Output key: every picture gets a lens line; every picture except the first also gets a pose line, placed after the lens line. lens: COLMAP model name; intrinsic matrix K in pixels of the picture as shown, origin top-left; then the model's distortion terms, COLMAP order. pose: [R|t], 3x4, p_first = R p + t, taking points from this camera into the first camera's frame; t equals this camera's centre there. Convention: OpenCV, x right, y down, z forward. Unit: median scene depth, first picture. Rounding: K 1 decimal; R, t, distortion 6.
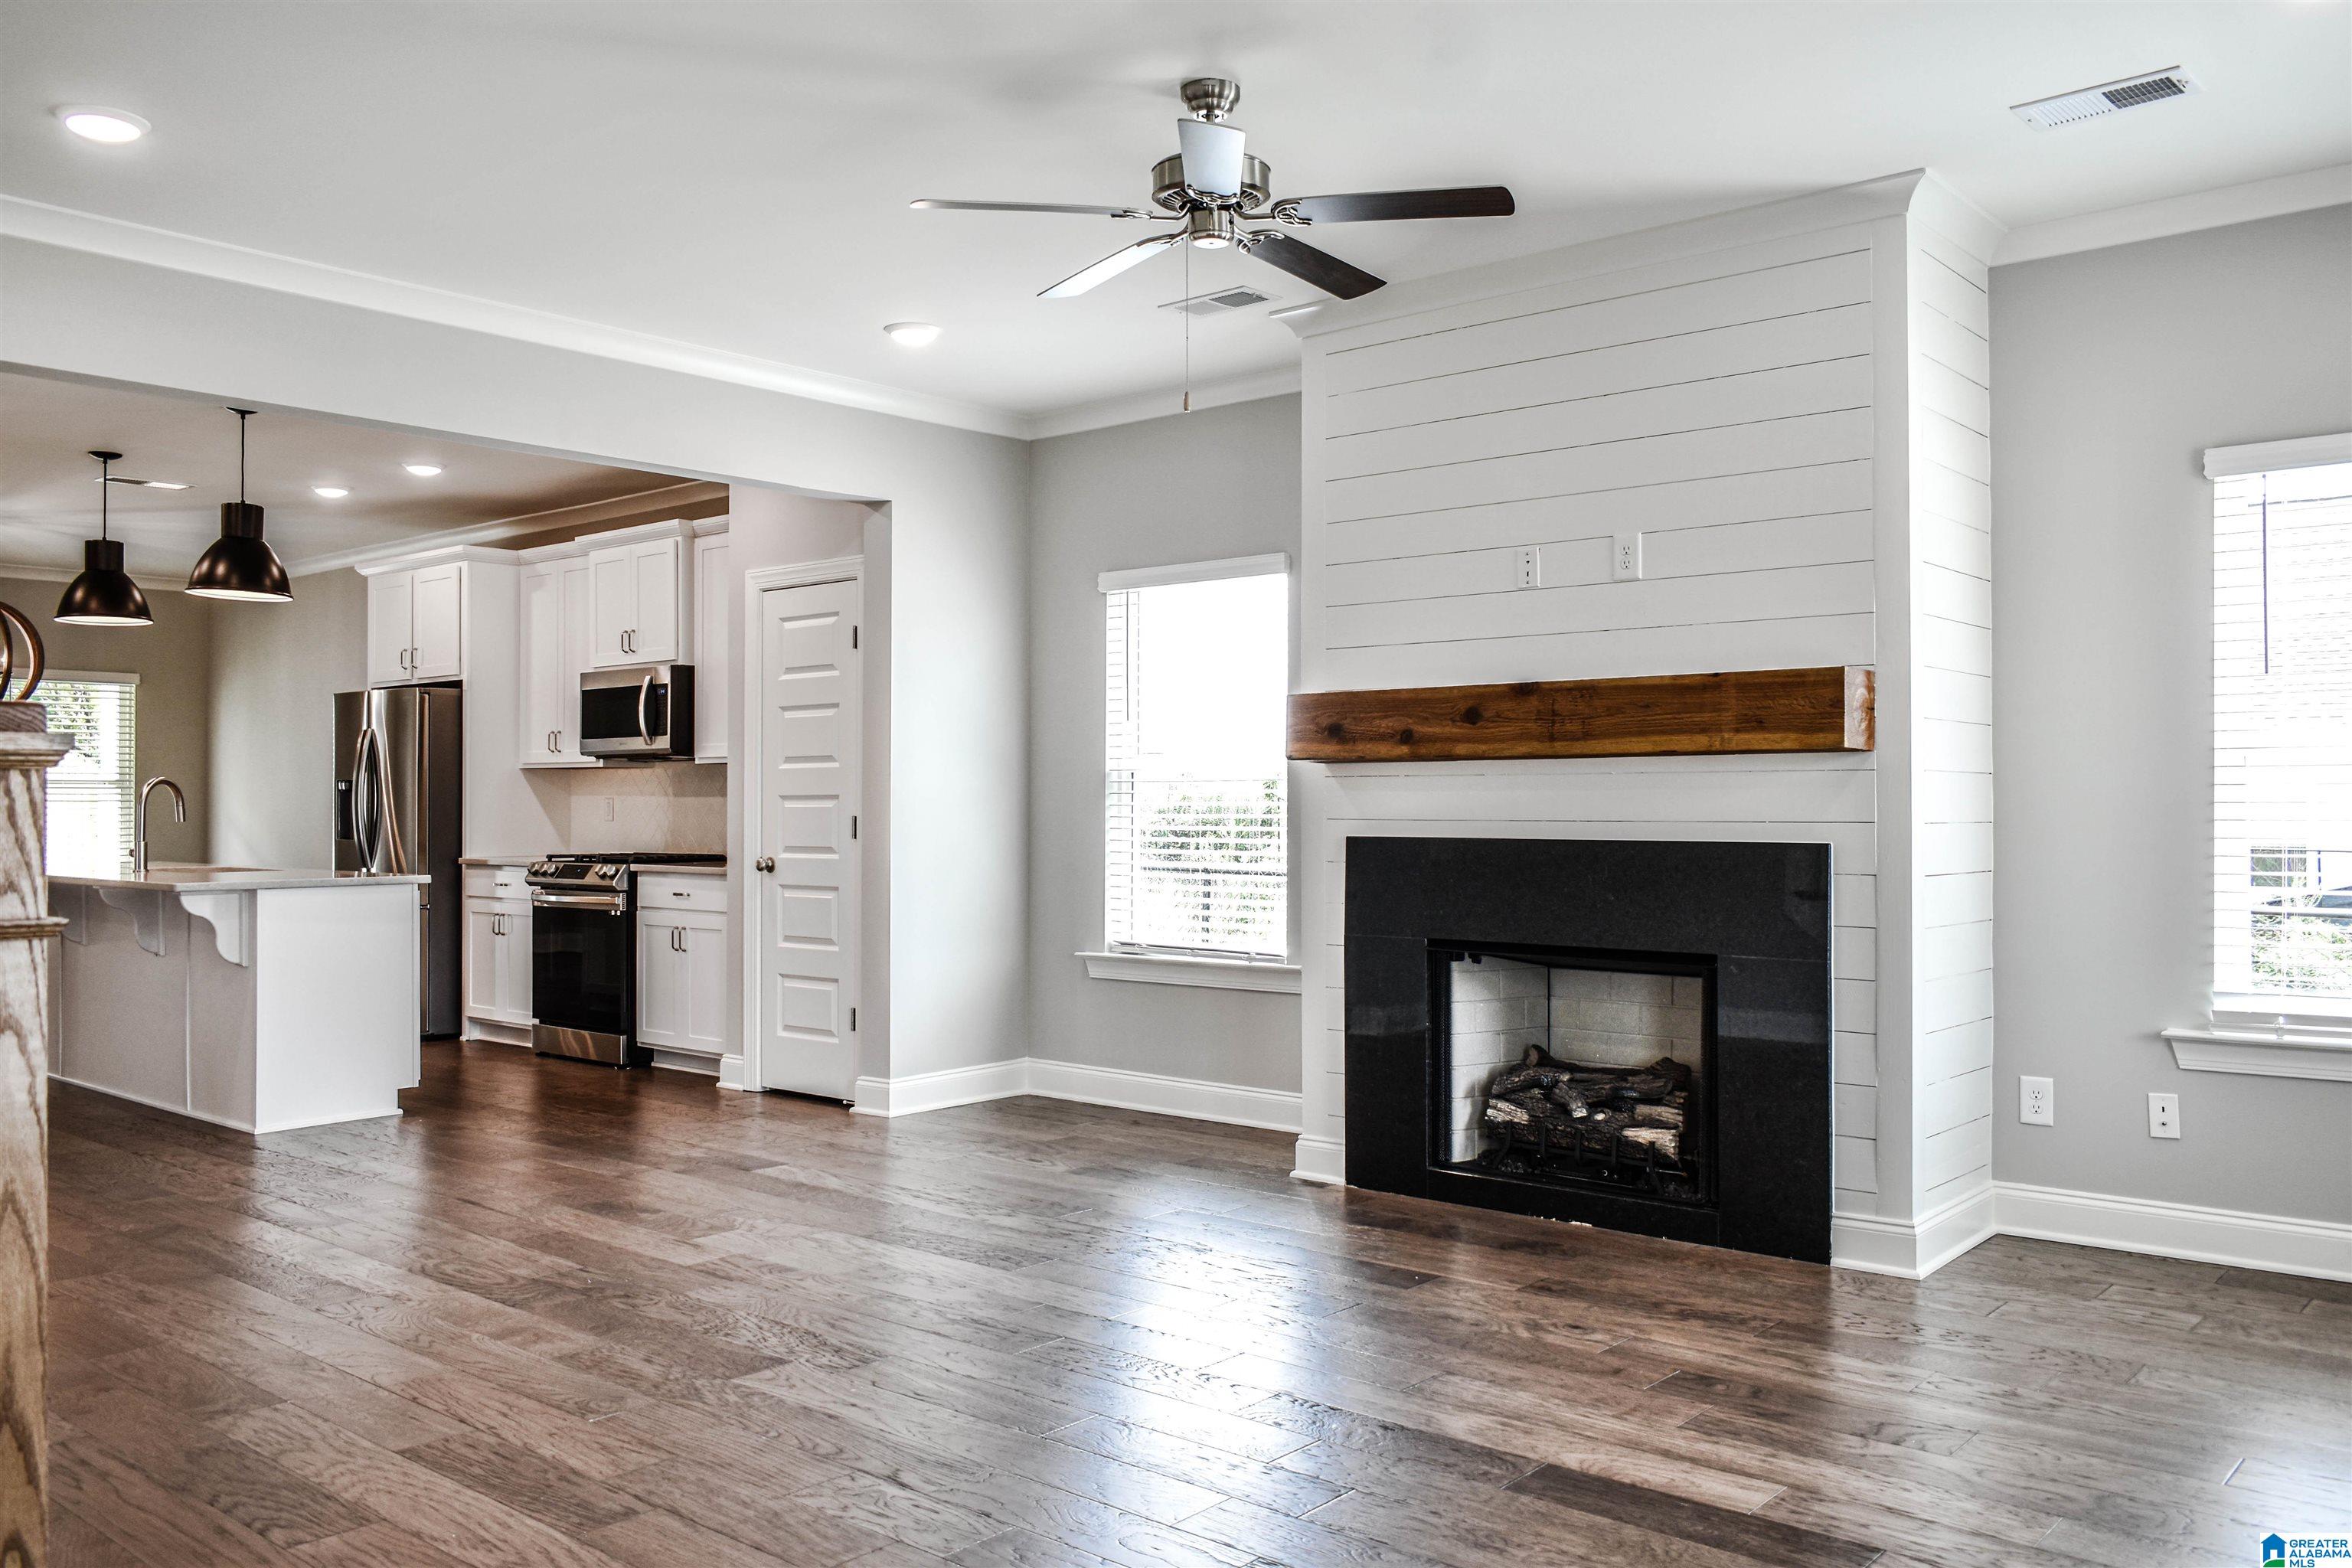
lens RADIAL K [[1910.7, 0, 1121.3], [0, 1910.7, 781.6], [0, 0, 1]] dist [-0.001989, 0.000369]
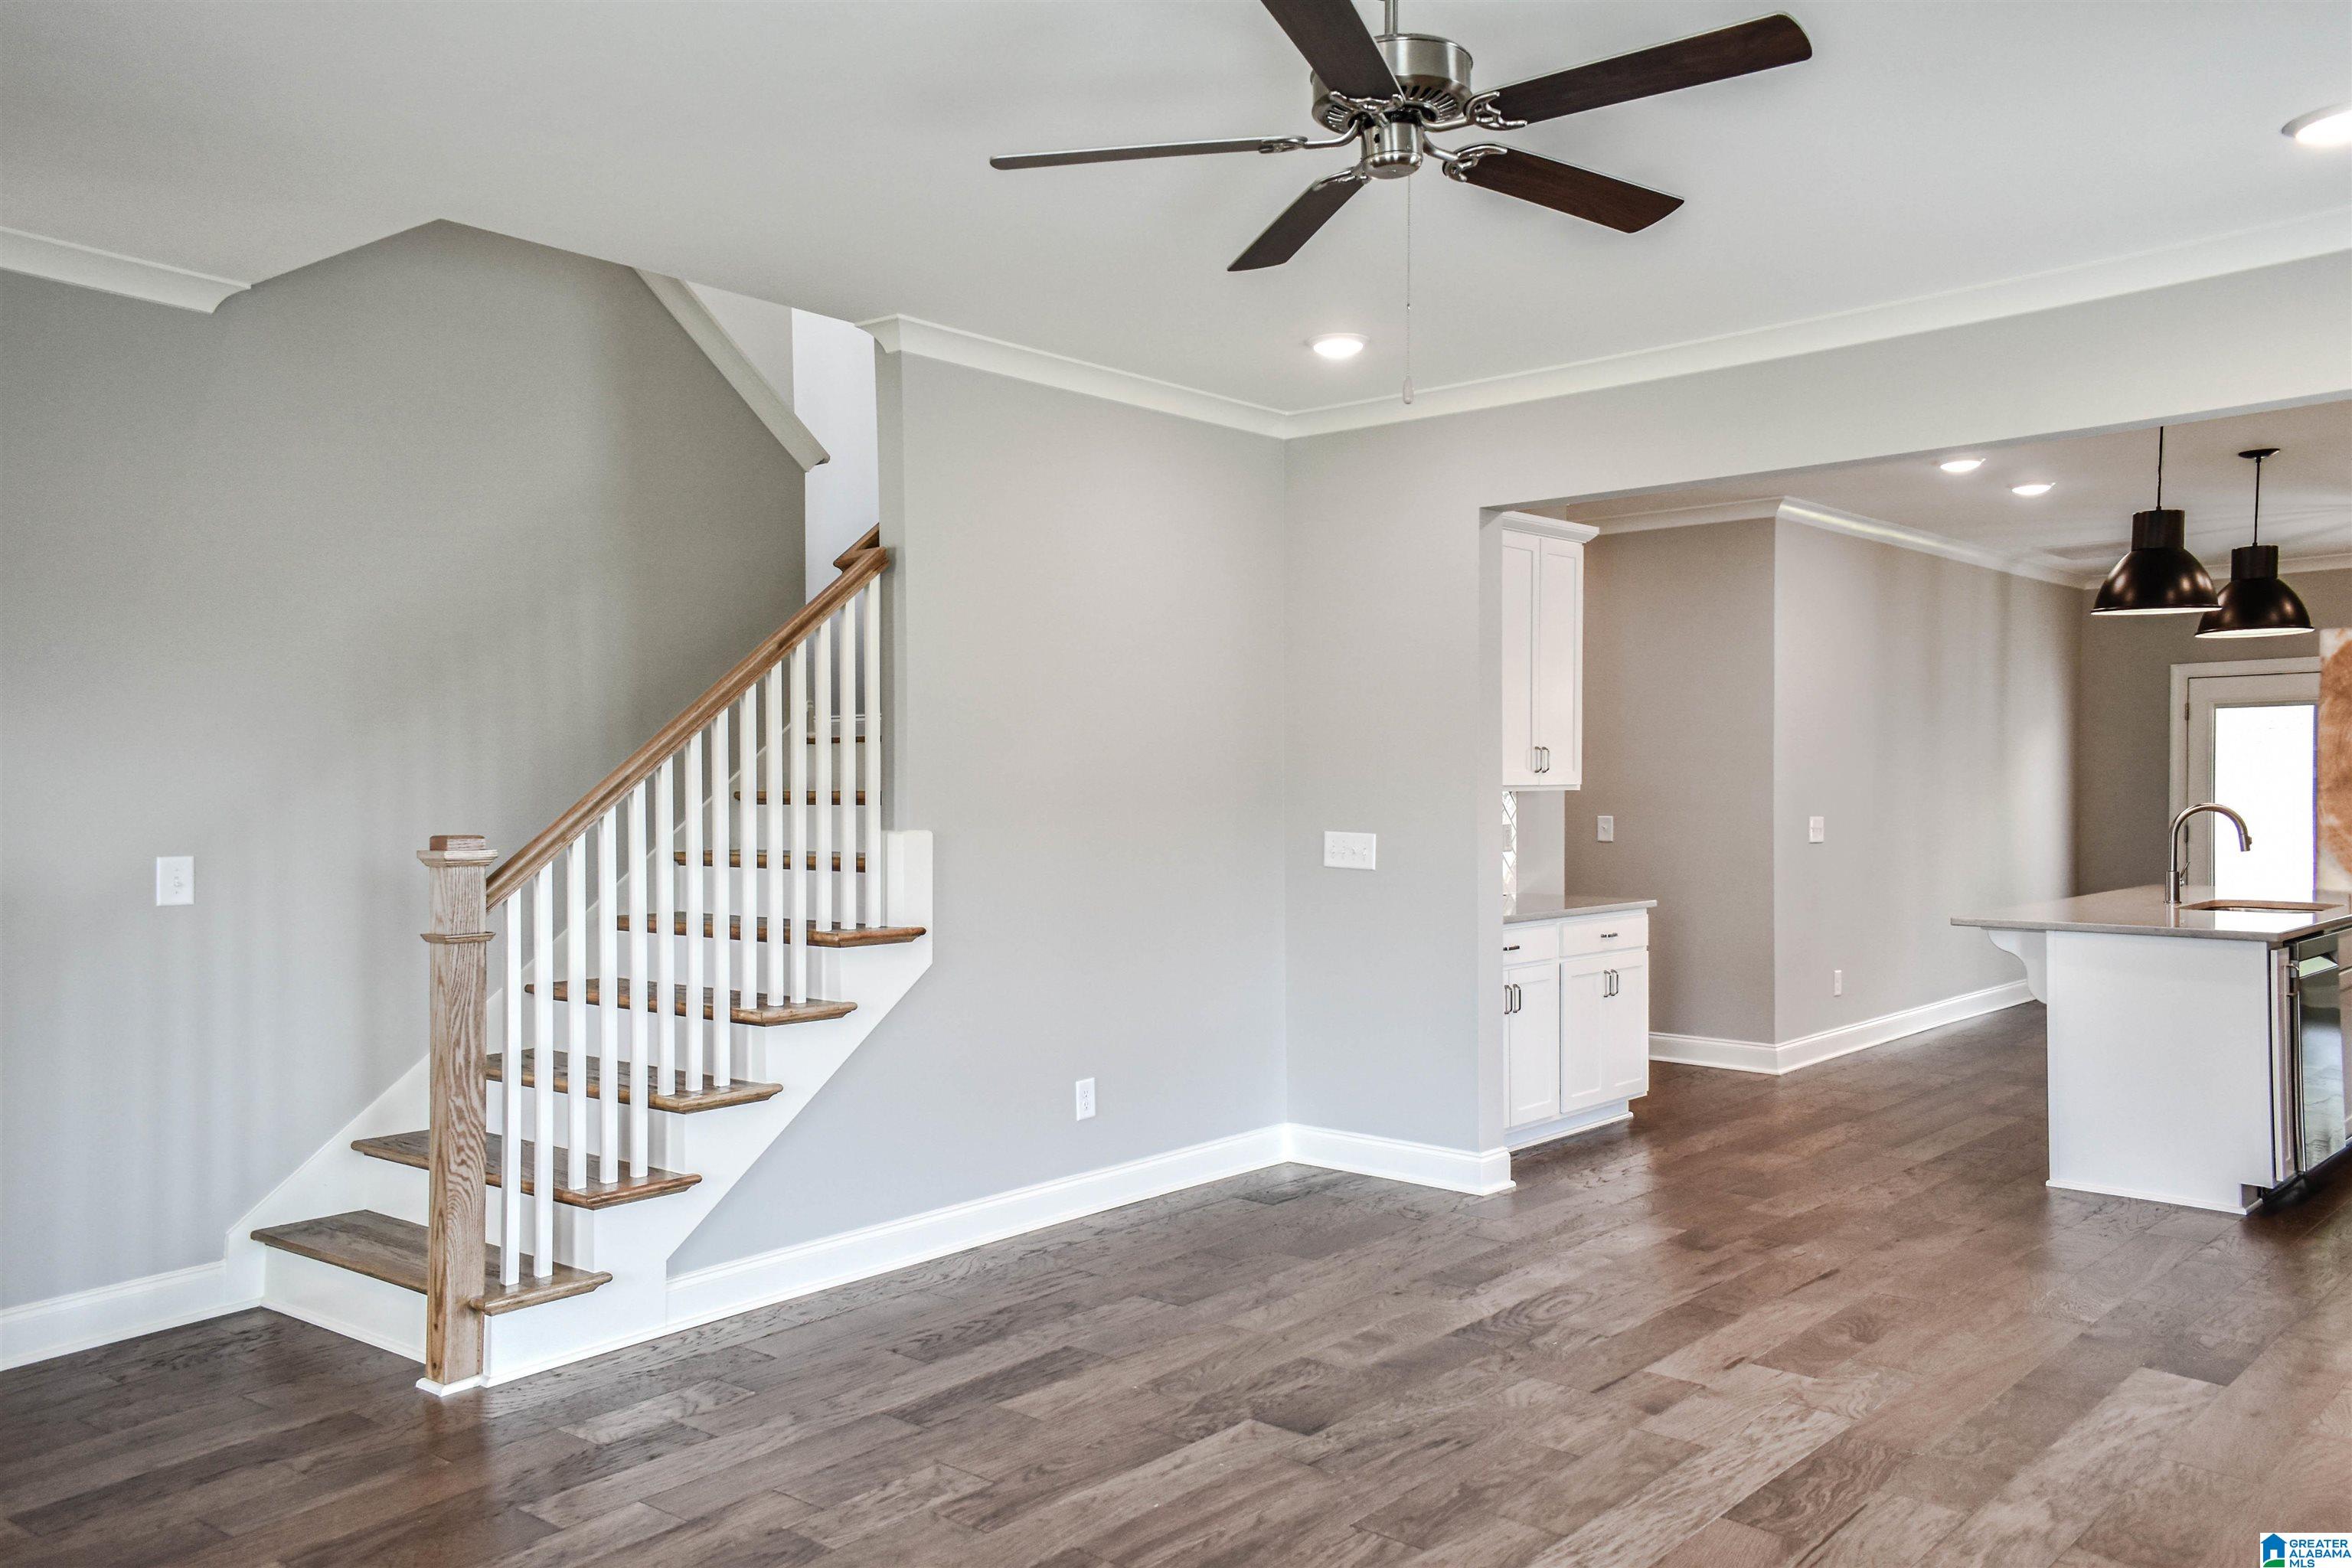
lens RADIAL K [[1779.3, 0, 1147.7], [0, 1779.3, 819.9], [0, 0, 1]] dist [0.157056, 0.011398]
pose [[0.011788, 0.020703, -0.999716, 0.630347], [0.018907, 0.999602, 0.020924, -0.035730], [0.999752, -0.019148, 0.011392, 0.733926]]
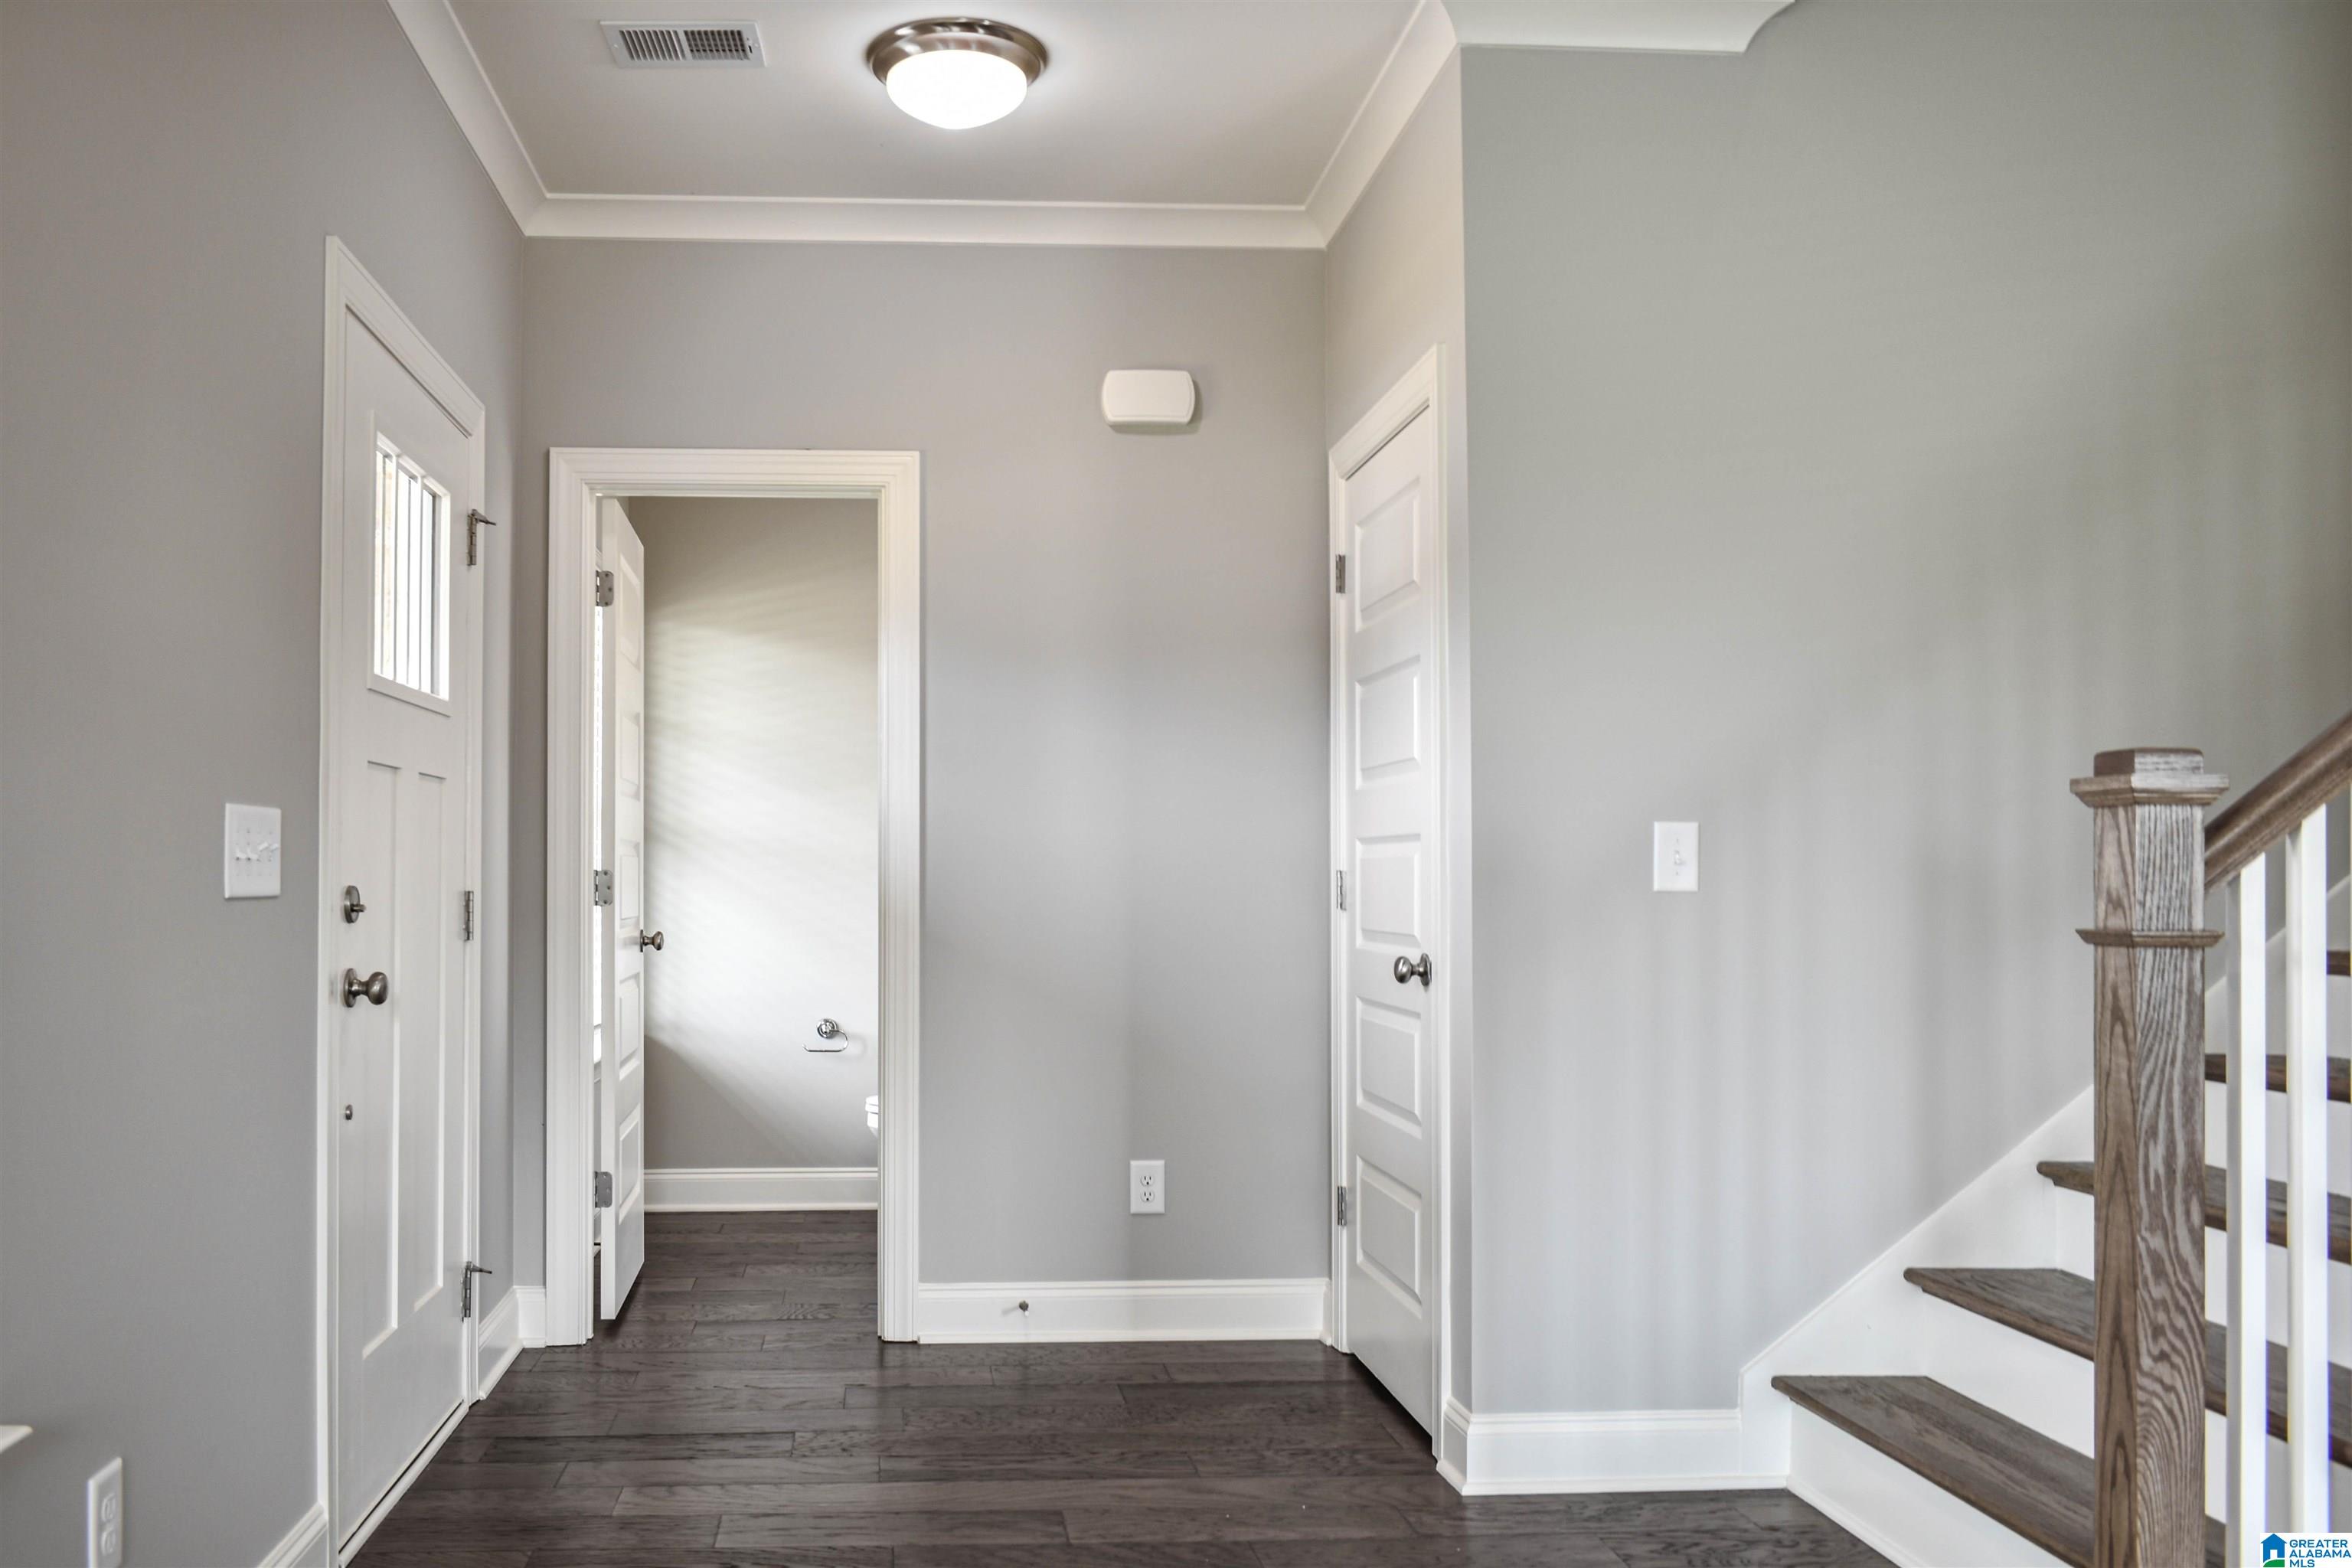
lens RADIAL K [[1928.7, 0, 1030.4], [0, 1928.7, 837.7], [0, 0, 1]] dist [-0.022983, 0.008375]
pose [[-0.696100, -0.011979, -0.717845, 0.327062], [0.006356, 0.999719, -0.022846, 0.013955], [0.717917, -0.020466, -0.695828, 0.557983]]
